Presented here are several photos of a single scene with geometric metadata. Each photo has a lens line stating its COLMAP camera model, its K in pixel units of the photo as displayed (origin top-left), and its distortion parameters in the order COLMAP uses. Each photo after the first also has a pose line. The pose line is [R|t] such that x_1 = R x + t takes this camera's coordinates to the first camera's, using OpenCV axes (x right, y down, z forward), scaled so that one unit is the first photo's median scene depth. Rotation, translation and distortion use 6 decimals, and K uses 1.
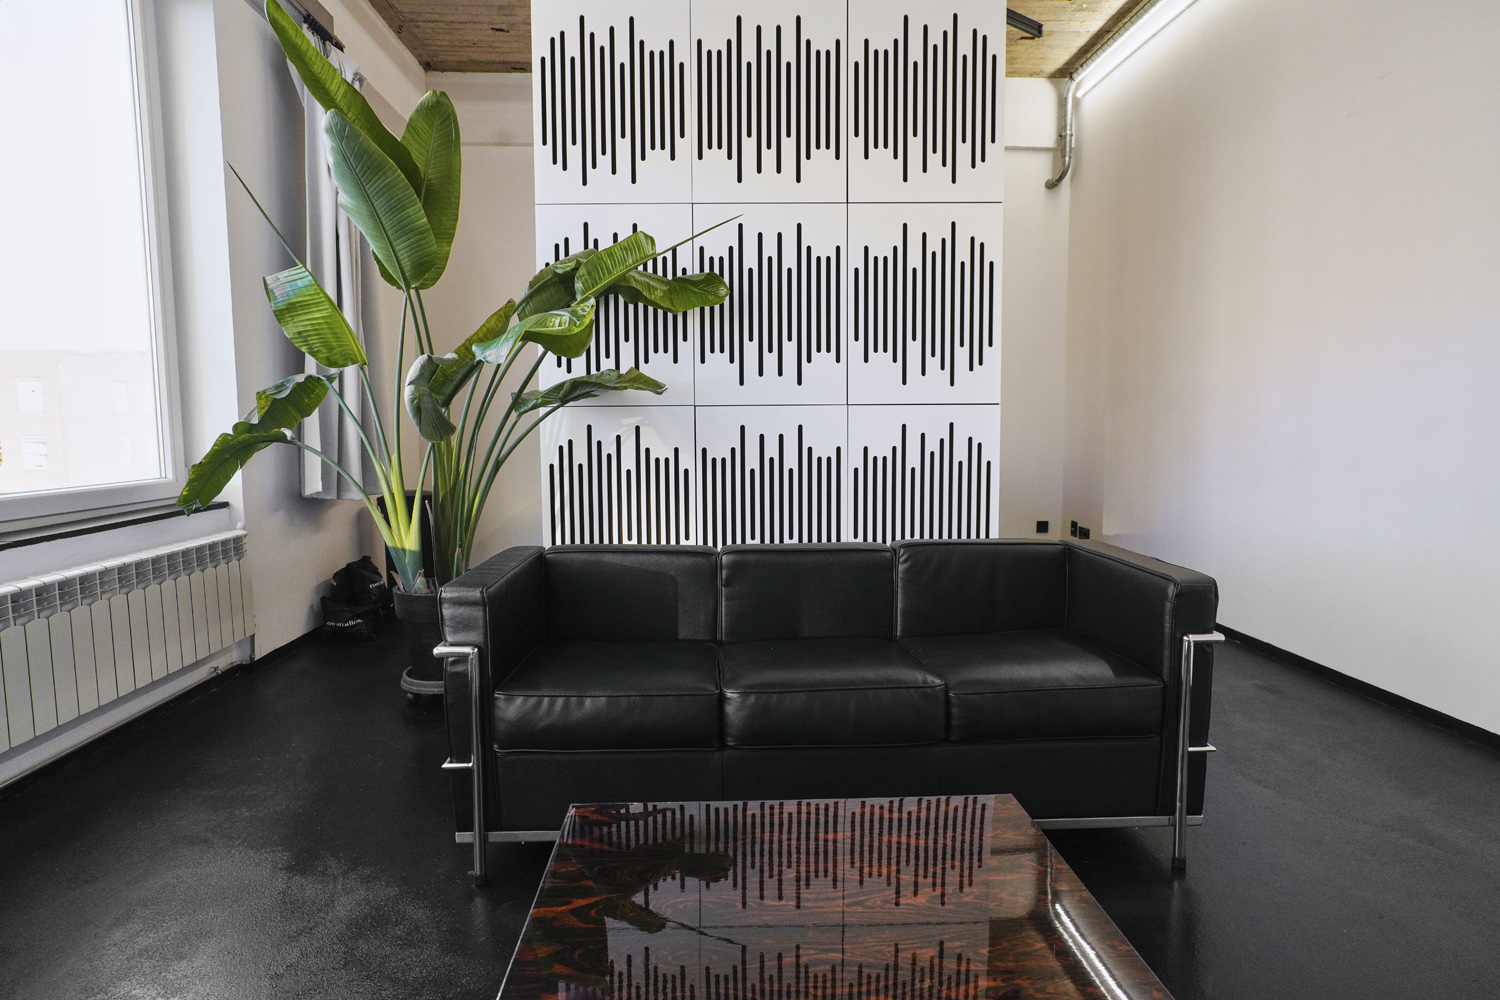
lens RADIAL K [[862.8, 0, 750.0], [0, 862.8, 500.0], [0, 0, 1]] dist [-0.052113, 0.048645]
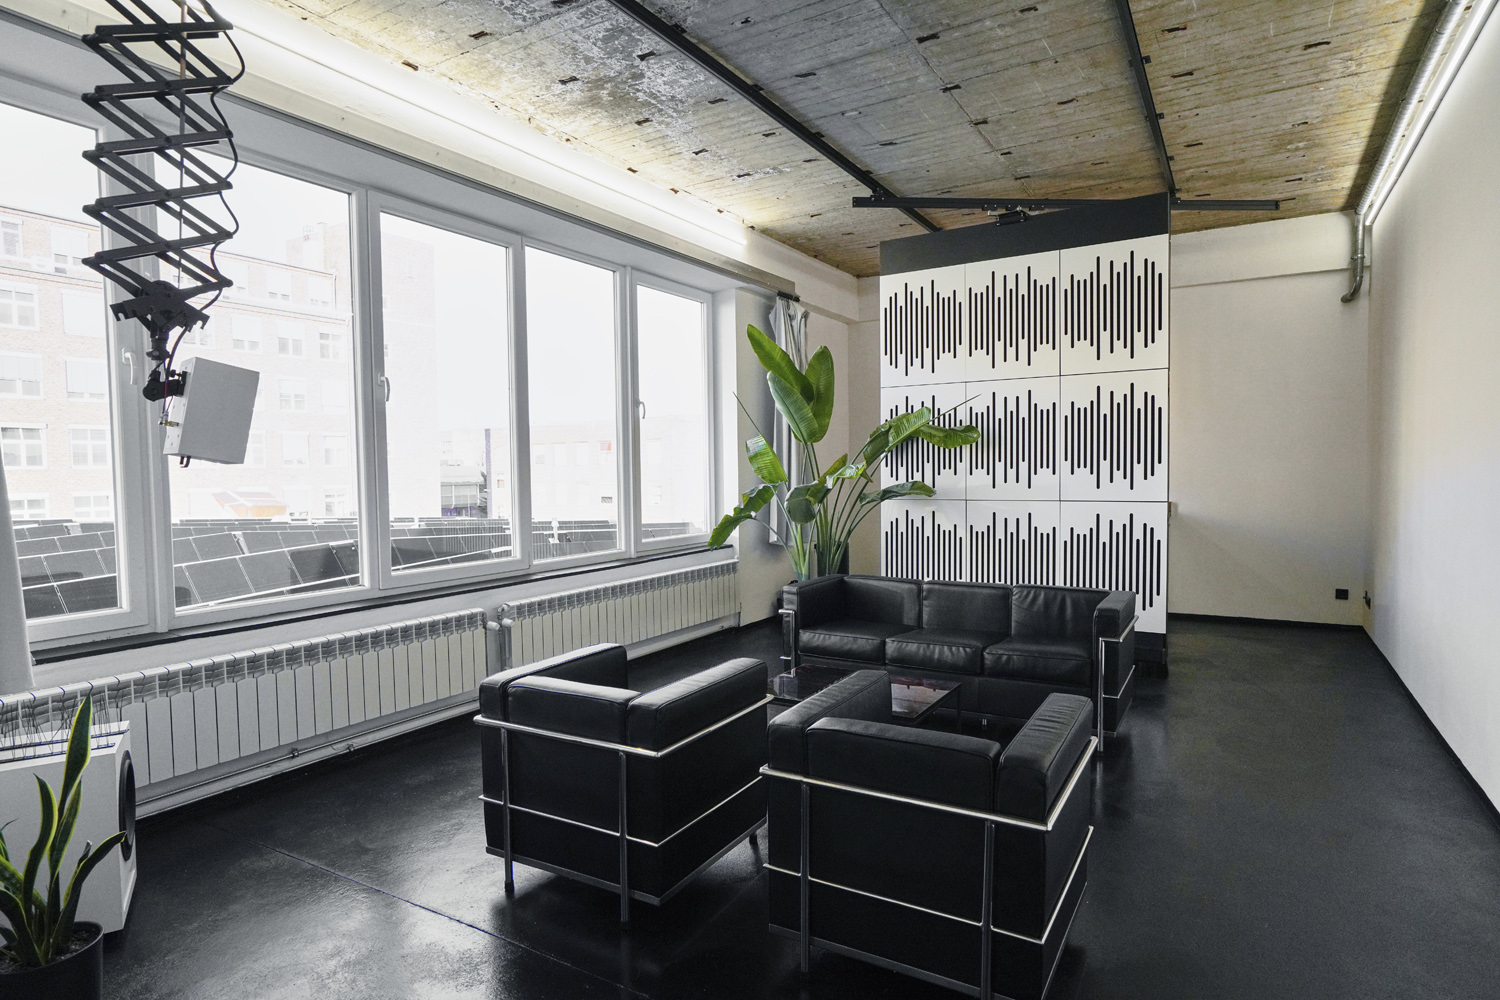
lens RADIAL K [[862.8, 0, 750.0], [0, 862.8, 500.0], [0, 0, 1]] dist [-0.052113, 0.048645]
pose [[0.832019, 0.017362, -0.554476, 0.525175], [-0.044118, 0.998415, -0.034938, -0.032355], [0.552990, 0.053532, 0.831466, -0.644825]]
